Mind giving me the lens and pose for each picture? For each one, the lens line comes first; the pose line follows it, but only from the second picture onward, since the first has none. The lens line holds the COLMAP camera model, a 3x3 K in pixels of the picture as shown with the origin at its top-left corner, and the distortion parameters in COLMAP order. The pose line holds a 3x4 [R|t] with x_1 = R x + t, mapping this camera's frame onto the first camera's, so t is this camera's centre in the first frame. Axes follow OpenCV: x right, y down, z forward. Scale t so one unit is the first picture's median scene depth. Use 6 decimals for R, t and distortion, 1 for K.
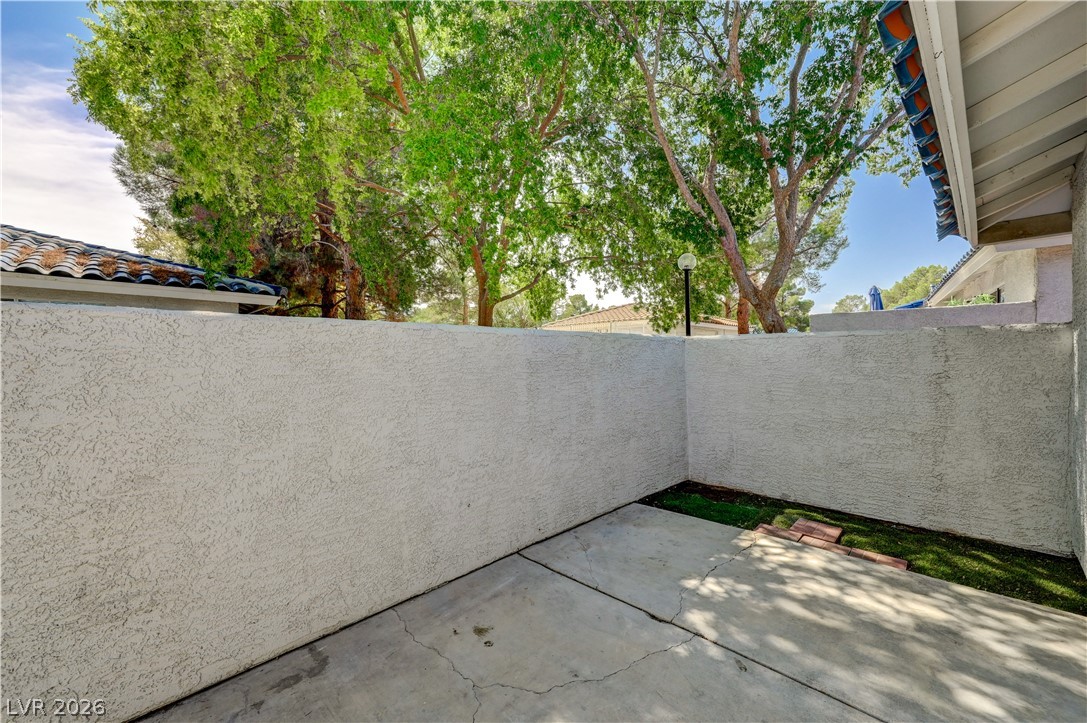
lens RADIAL K [[428.0, 0, 543.5], [0, 428.0, 359.1], [0, 0, 1]] dist [-0.002305, 0.001399]
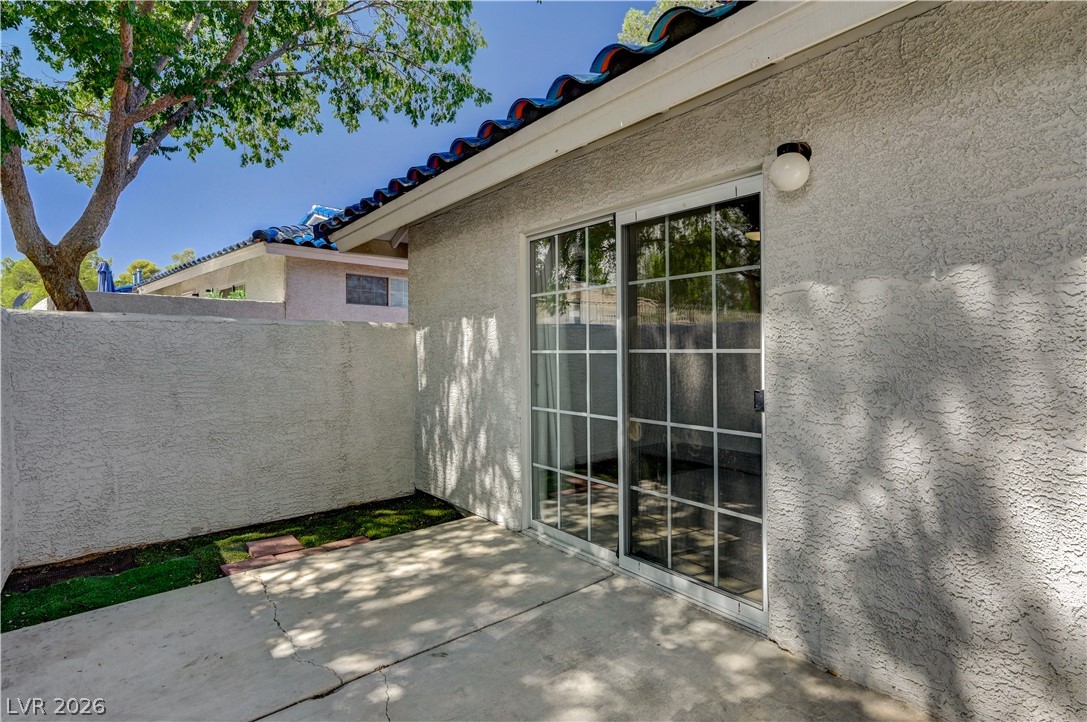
lens RADIAL K [[545.5, 0, 553.4], [0, 545.5, 338.7], [0, 0, 1]] dist [-0.005336, -0.002132]
pose [[0.082168, 0.029422, 0.996184, -0.453814], [0.007366, 0.999519, -0.030128, 0.017553], [-0.996591, 0.009813, 0.081912, 0.365262]]
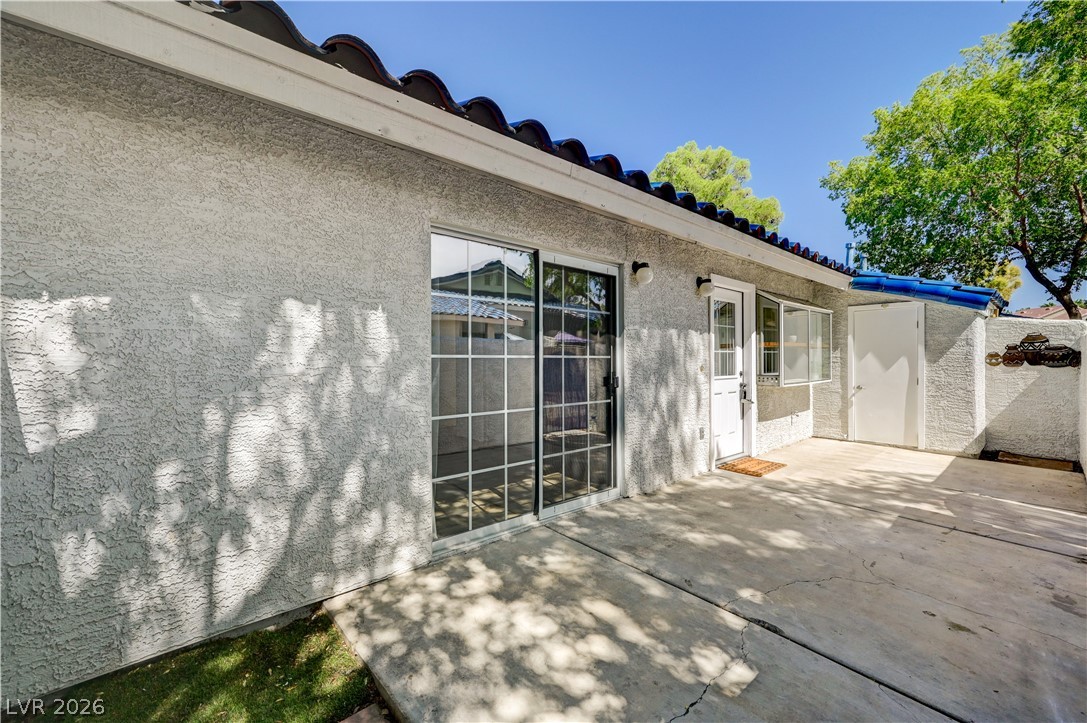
lens RADIAL K [[428.0, 0, 544.8], [0, 428.0, 363.2], [0, 0, 1]] dist [-0.002305, 0.001399]
pose [[-0.997932, 0.013020, 0.062945, 0.479441], [0.013308, 0.999903, 0.004158, 0.023200], [-0.062885, 0.004987, -0.998008, 1.353601]]
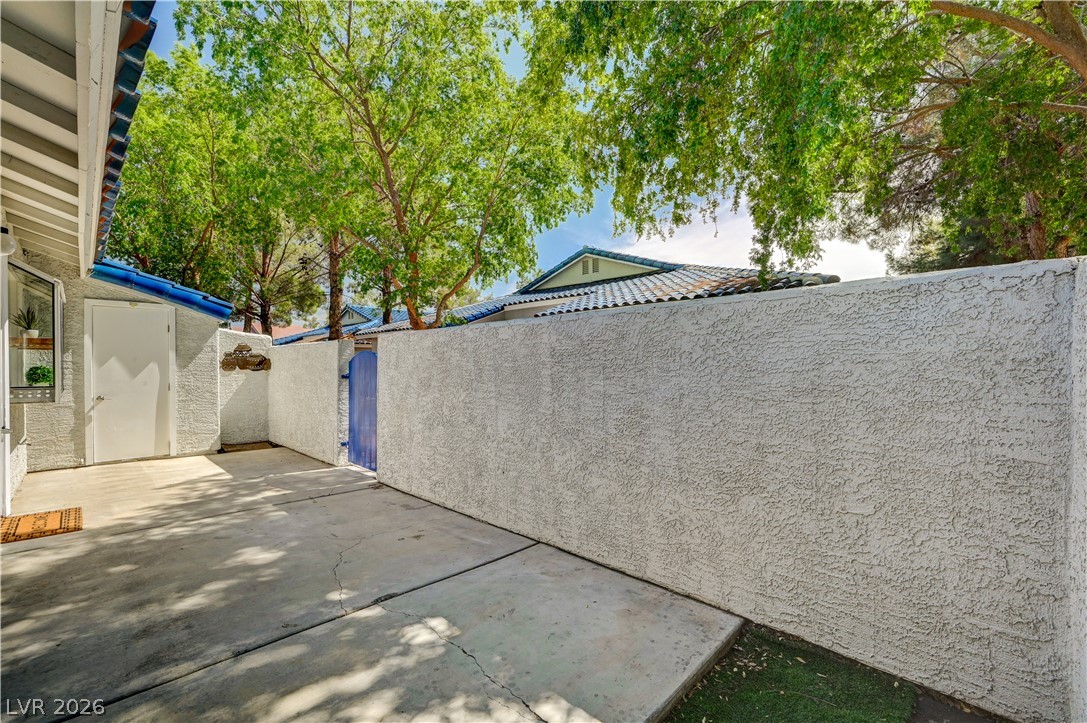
lens RADIAL K [[463.5, 0, 542.9], [0, 463.5, 363.5], [0, 0, 1]] dist [0.003270, -0.000008]
pose [[0.015843, 0.009064, -0.999833, 0.967936], [0.007369, 0.999931, 0.009182, 0.025240], [0.999847, -0.007514, 0.015775, 0.951131]]
